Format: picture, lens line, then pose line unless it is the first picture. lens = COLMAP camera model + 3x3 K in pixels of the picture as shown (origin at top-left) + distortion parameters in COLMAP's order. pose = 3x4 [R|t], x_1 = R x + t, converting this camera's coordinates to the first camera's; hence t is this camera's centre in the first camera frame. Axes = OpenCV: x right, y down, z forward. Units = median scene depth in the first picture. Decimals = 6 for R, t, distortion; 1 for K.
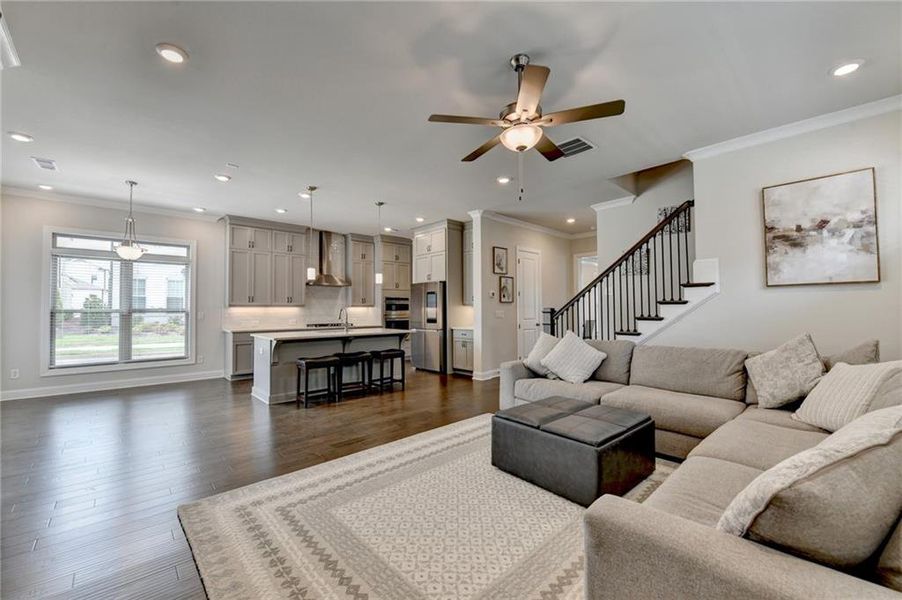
lens RADIAL K [[361.9, 0, 442.5], [0, 361.9, 300.7], [0, 0, 1]] dist [-0.010790, -0.003493]
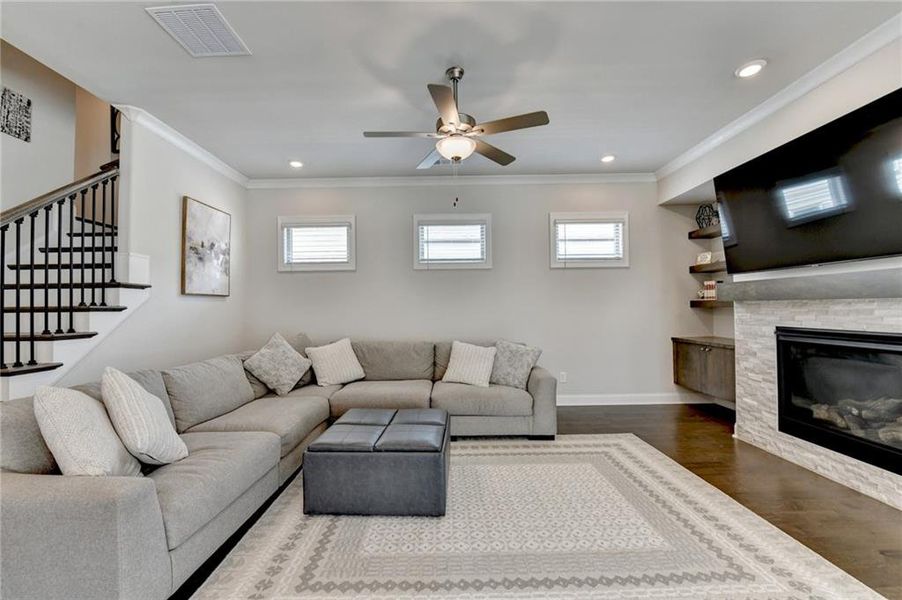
lens RADIAL K [[361.9, 0, 442.5], [0, 361.9, 300.7], [0, 0, 1]] dist [-0.010790, -0.003493]
pose [[-0.733515, 0.027871, 0.679102, -0.168910], [0.000244, 0.999170, -0.040744, 0.010787], [-0.679674, -0.029721, -0.732912, 0.670877]]
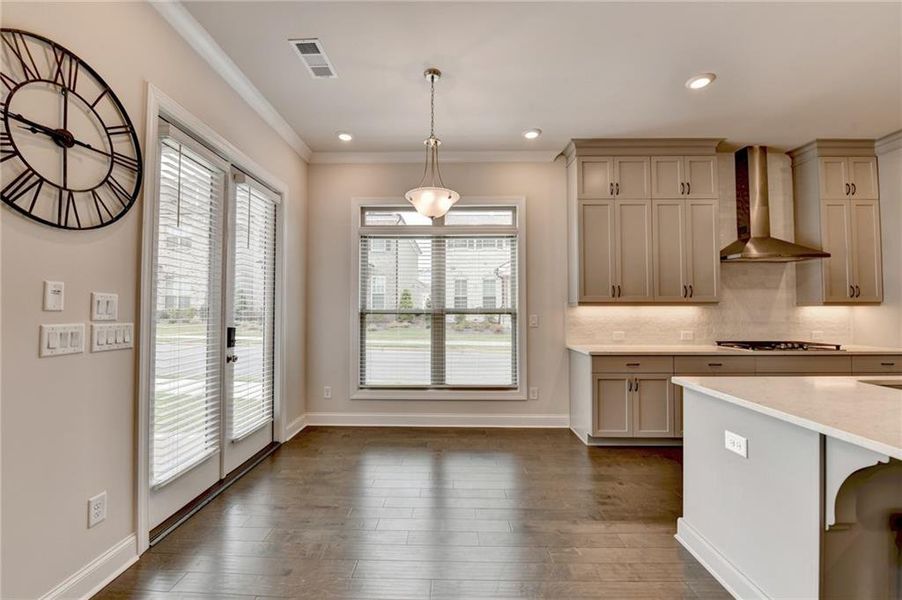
lens RADIAL K [[361.9, 0, 442.5], [0, 361.9, 300.7], [0, 0, 1]] dist [-0.010790, -0.003493]
pose [[0.722605, -0.010046, -0.691188, -0.360291], [0.012020, 0.999926, -0.001967, 0.007945], [0.691157, -0.006887, 0.722672, 0.454513]]
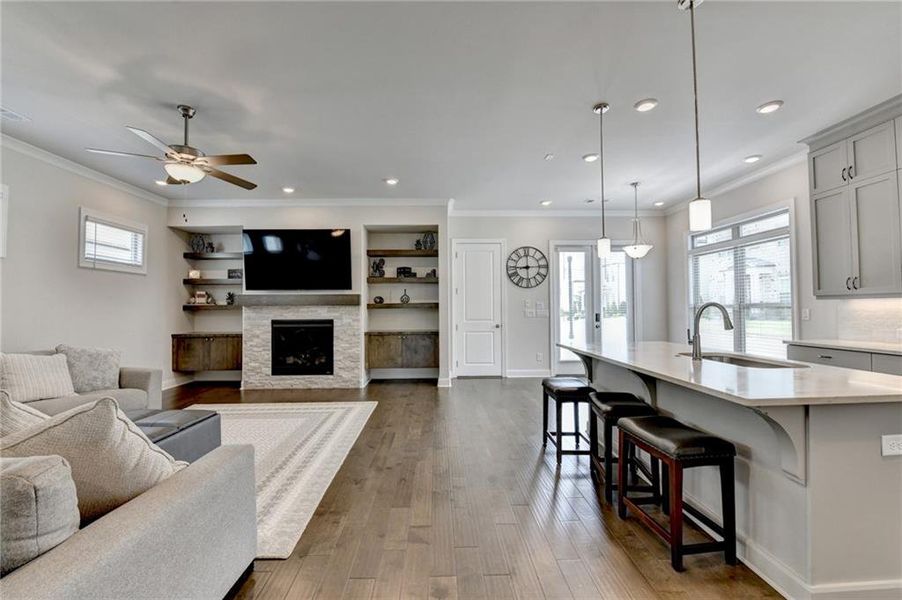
lens RADIAL K [[361.9, 0, 442.5], [0, 361.9, 300.7], [0, 0, 1]] dist [-0.010790, -0.003493]
pose [[-0.662713, -0.005702, -0.748852, 0.209183], [0.029229, 0.999012, -0.033474, 0.020405], [0.748303, -0.044072, -0.661892, 0.928382]]
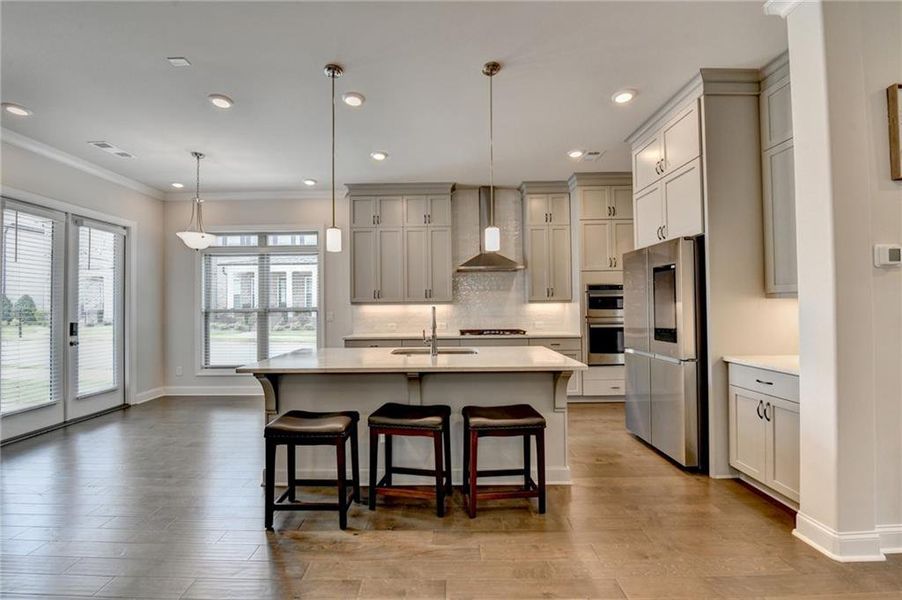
lens RADIAL K [[361.9, 0, 442.5], [0, 361.9, 300.7], [0, 0, 1]] dist [-0.010790, -0.003493]
pose [[0.732563, -0.013331, -0.680569, 0.069652], [0.023038, 0.999721, 0.005215, 0.008427], [0.680309, -0.019499, 0.732666, 0.569656]]
